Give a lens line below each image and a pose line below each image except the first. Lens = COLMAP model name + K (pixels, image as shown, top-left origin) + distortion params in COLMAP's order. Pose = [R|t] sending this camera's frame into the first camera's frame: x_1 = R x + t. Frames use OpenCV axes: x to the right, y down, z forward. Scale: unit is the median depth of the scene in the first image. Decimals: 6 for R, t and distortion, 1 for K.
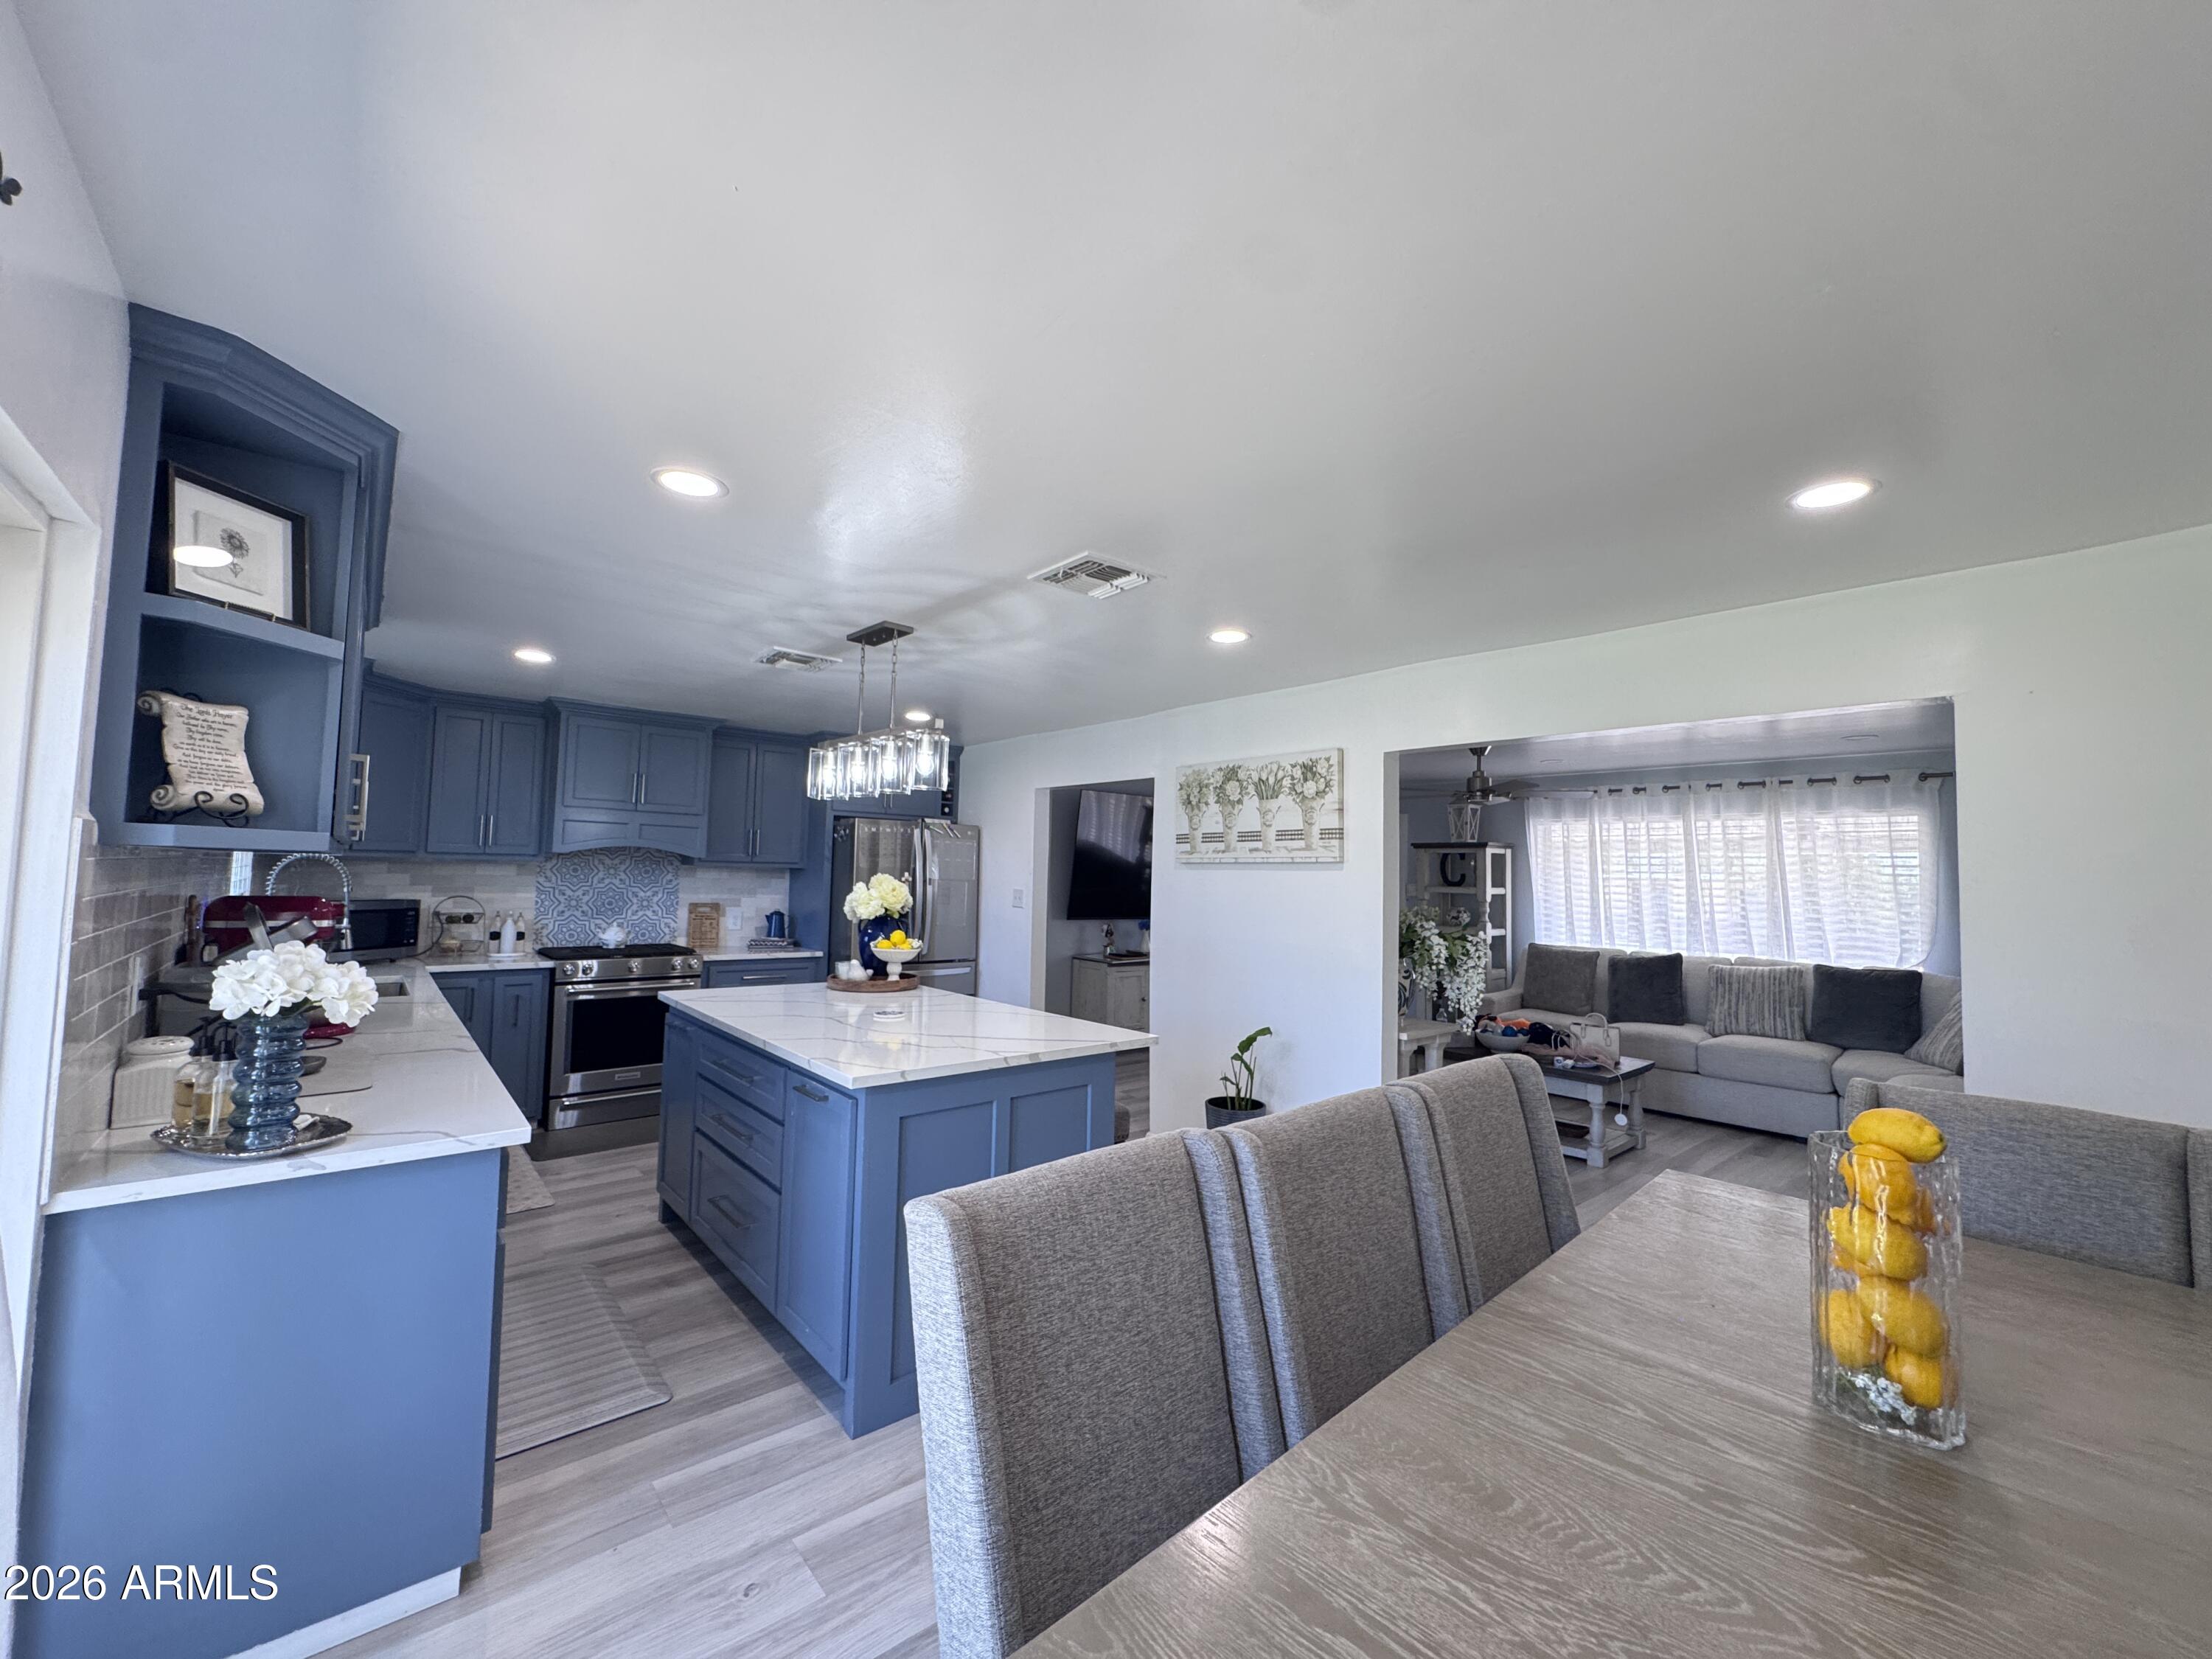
lens RADIAL K [[889.1, 0, 1103.8], [0, 889.1, 828.2], [0, 0, 1]] dist [-0.001322, 0.000093]
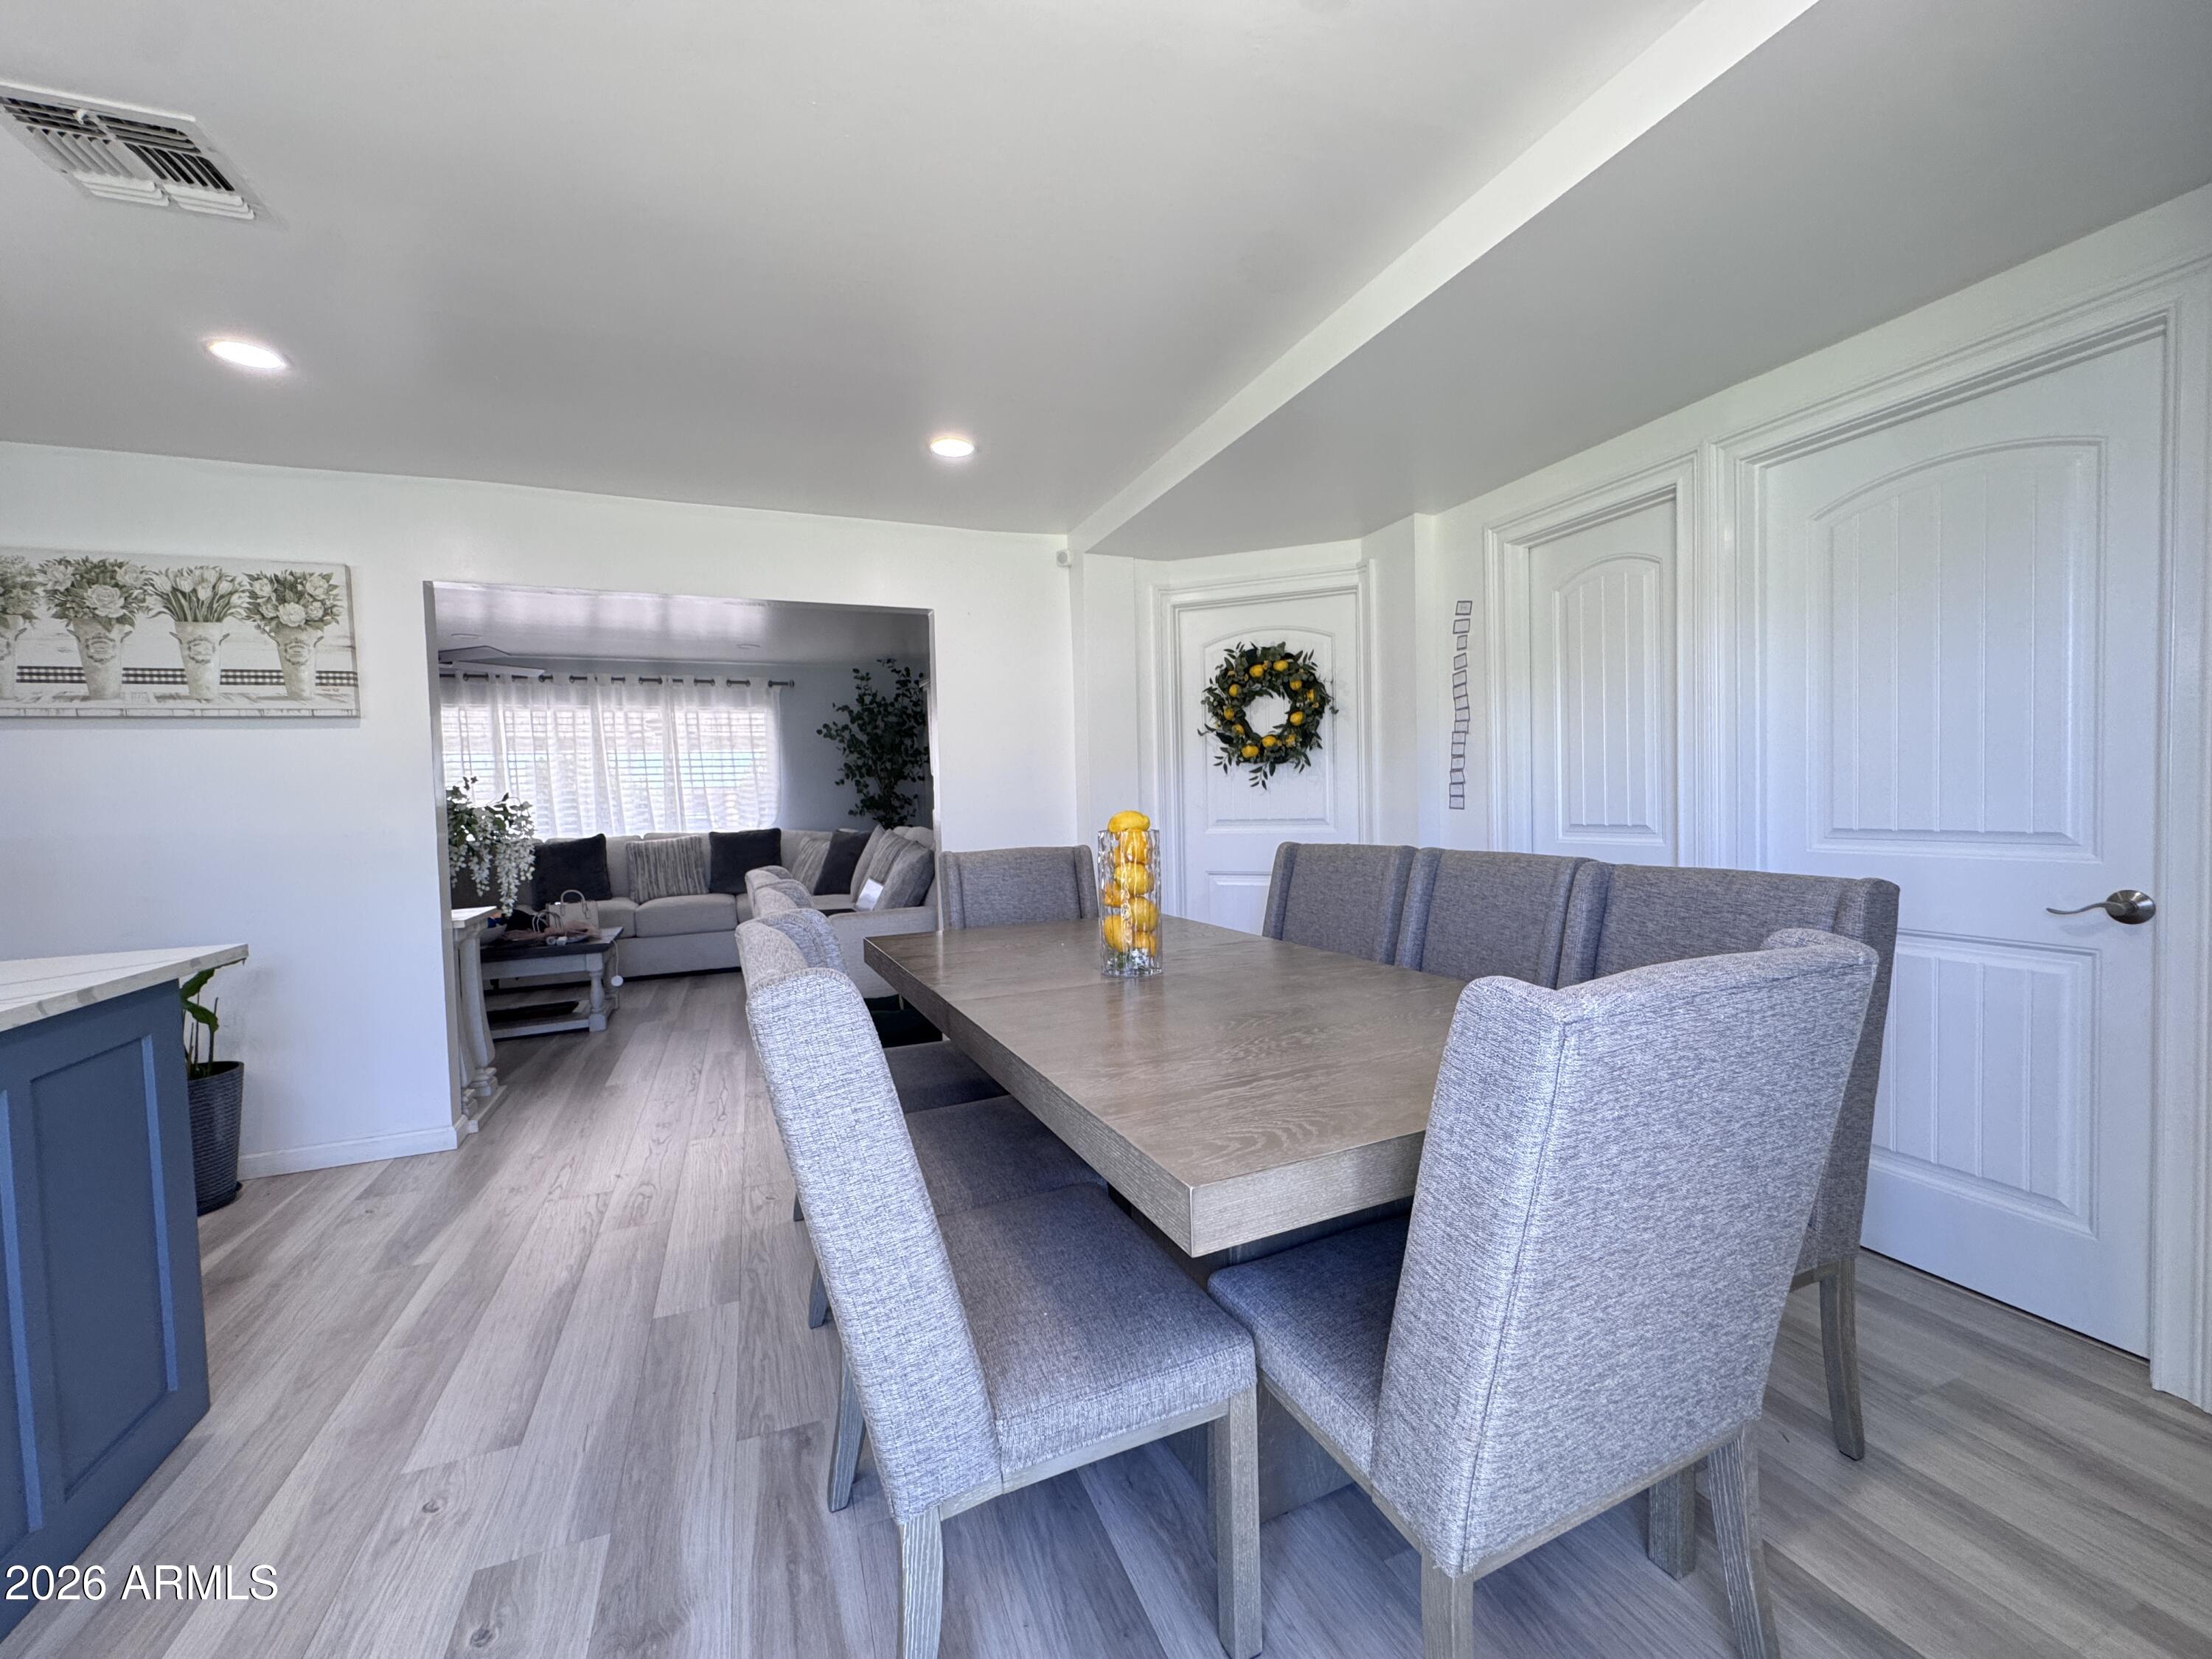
lens RADIAL K [[889.1, 0, 1103.8], [0, 889.1, 828.2], [0, 0, 1]] dist [-0.001322, 0.000093]
pose [[0.317748, -0.068158, 0.945722, -0.243955], [-0.016211, 0.996877, 0.077291, 0.060247], [-0.948036, -0.039890, 0.315651, 0.133441]]
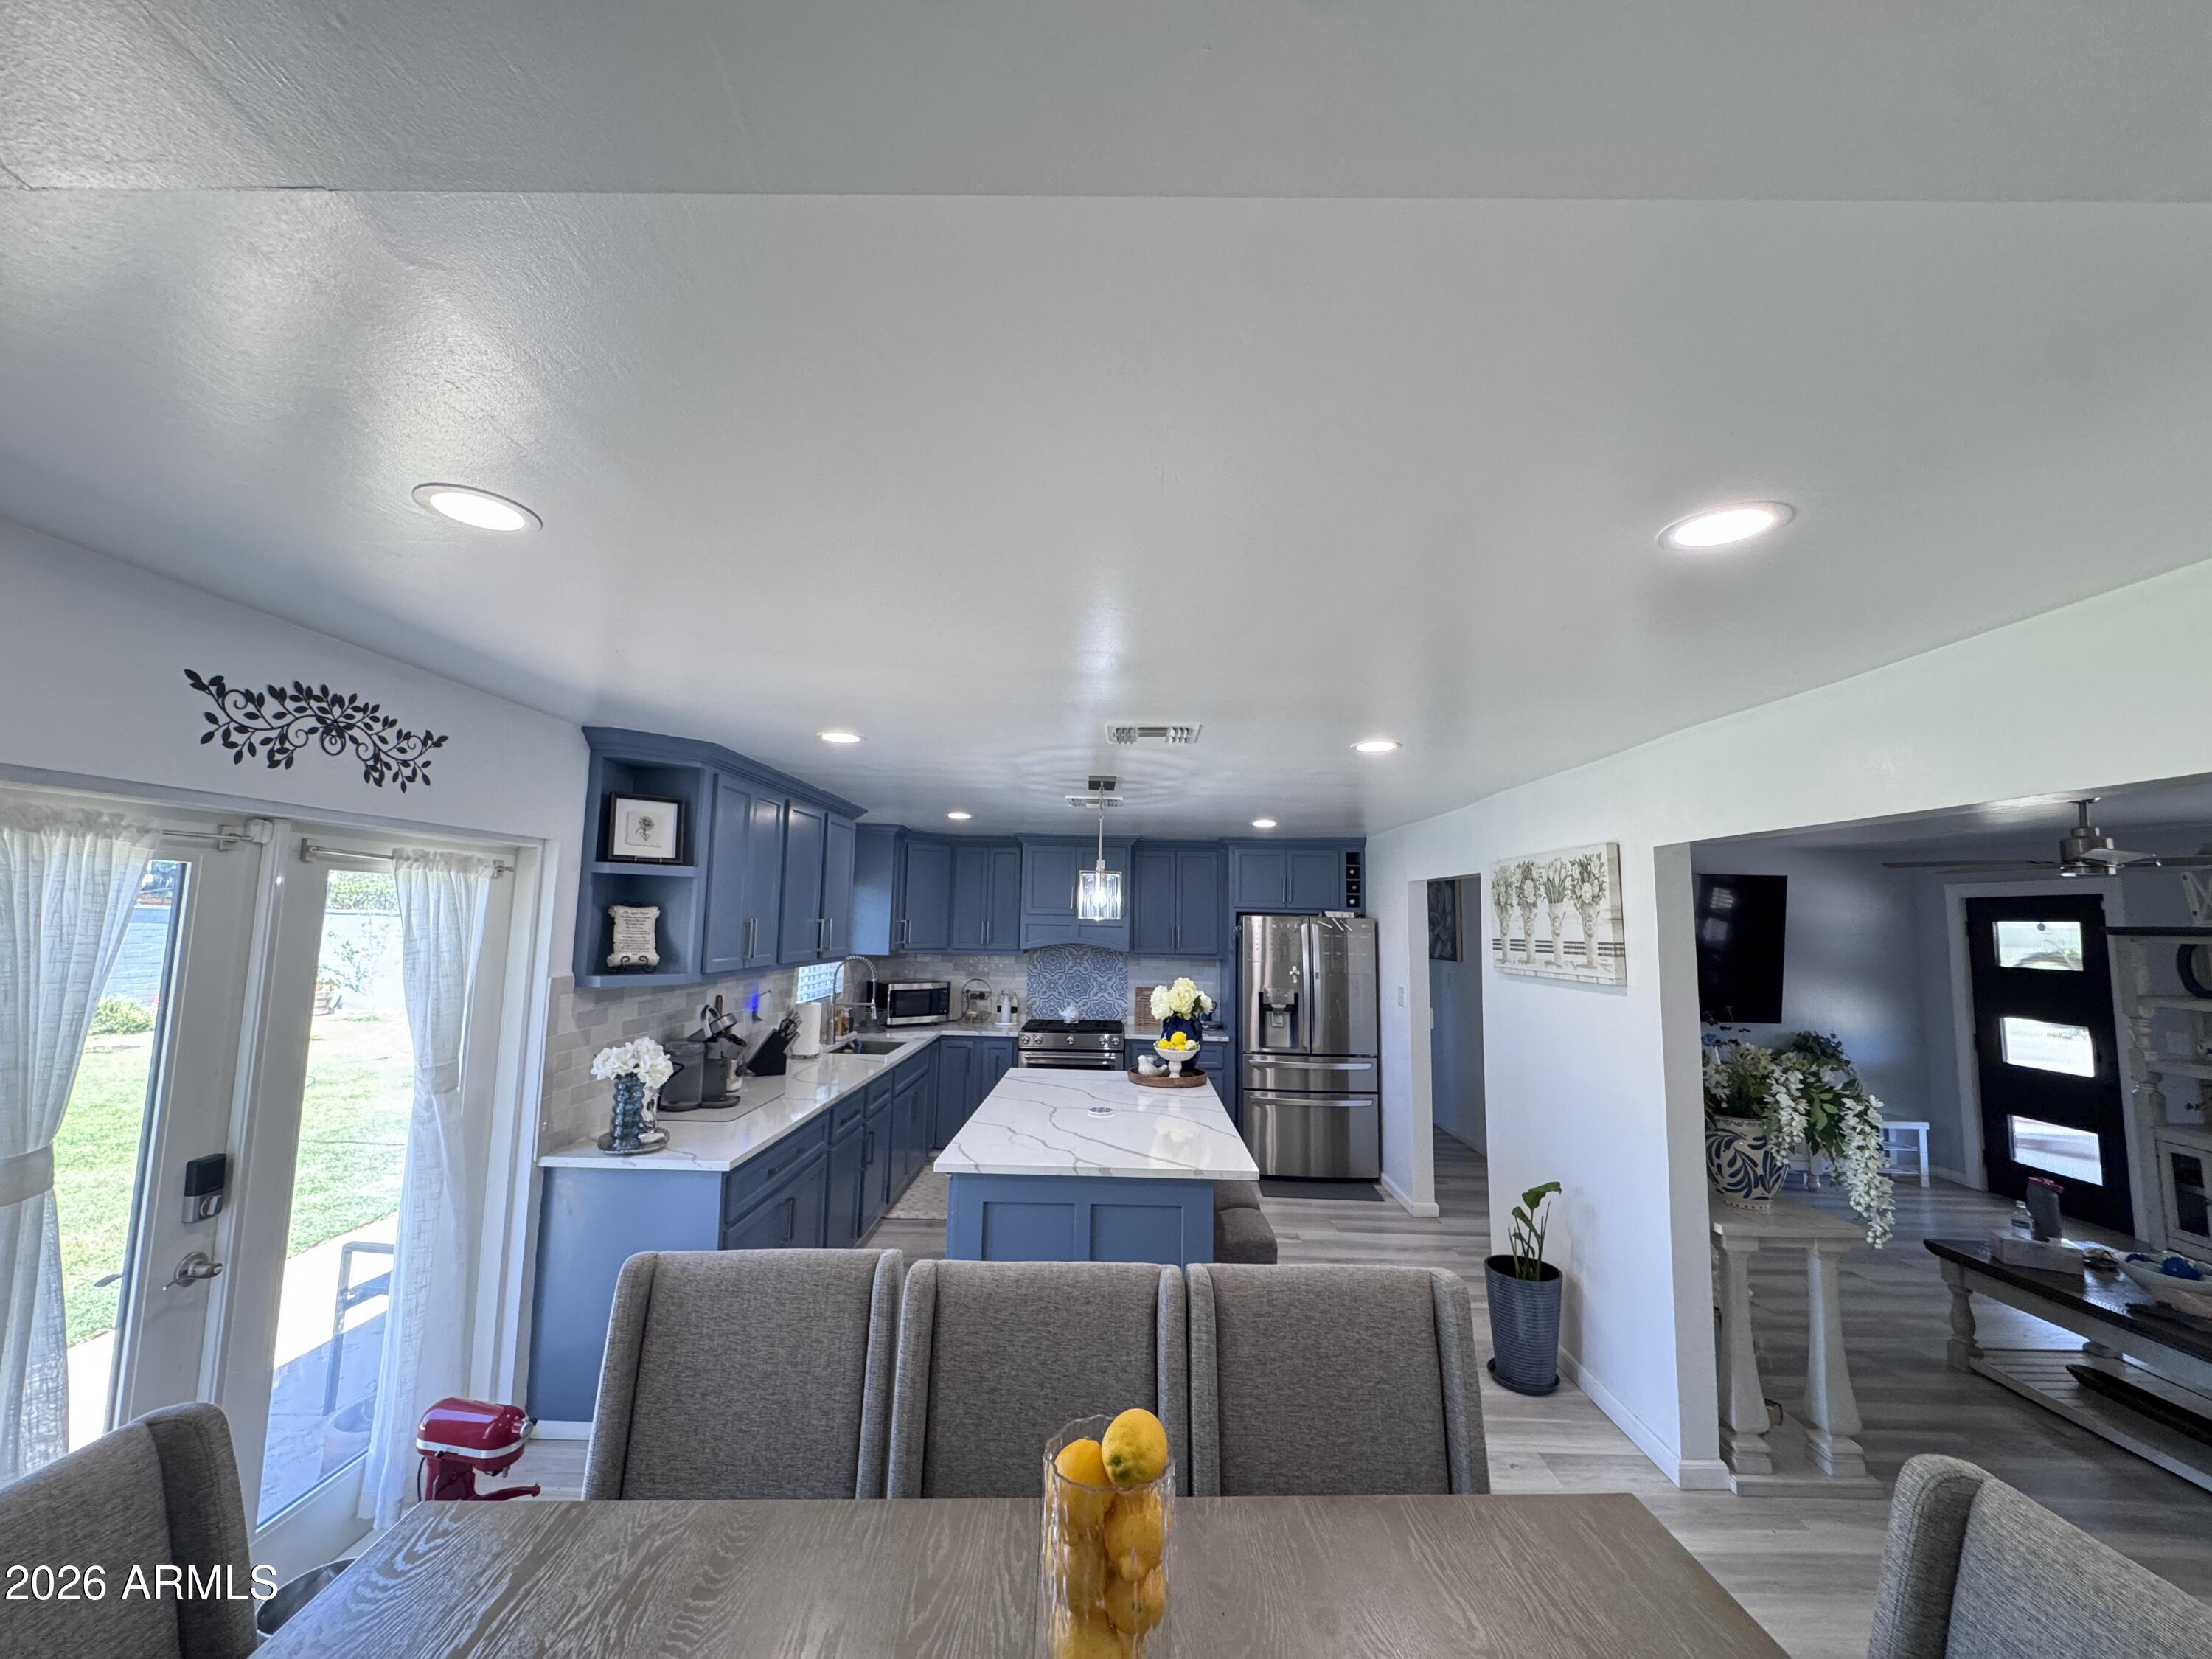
lens RADIAL K [[889.1, 0, 1103.8], [0, 889.1, 828.2], [0, 0, 1]] dist [-0.001322, 0.000093]
pose [[0.750281, -0.077025, -0.656617, 0.422835], [0.034393, 0.996392, -0.077585, -0.052793], [0.660224, 0.035627, 0.750223, 0.088104]]
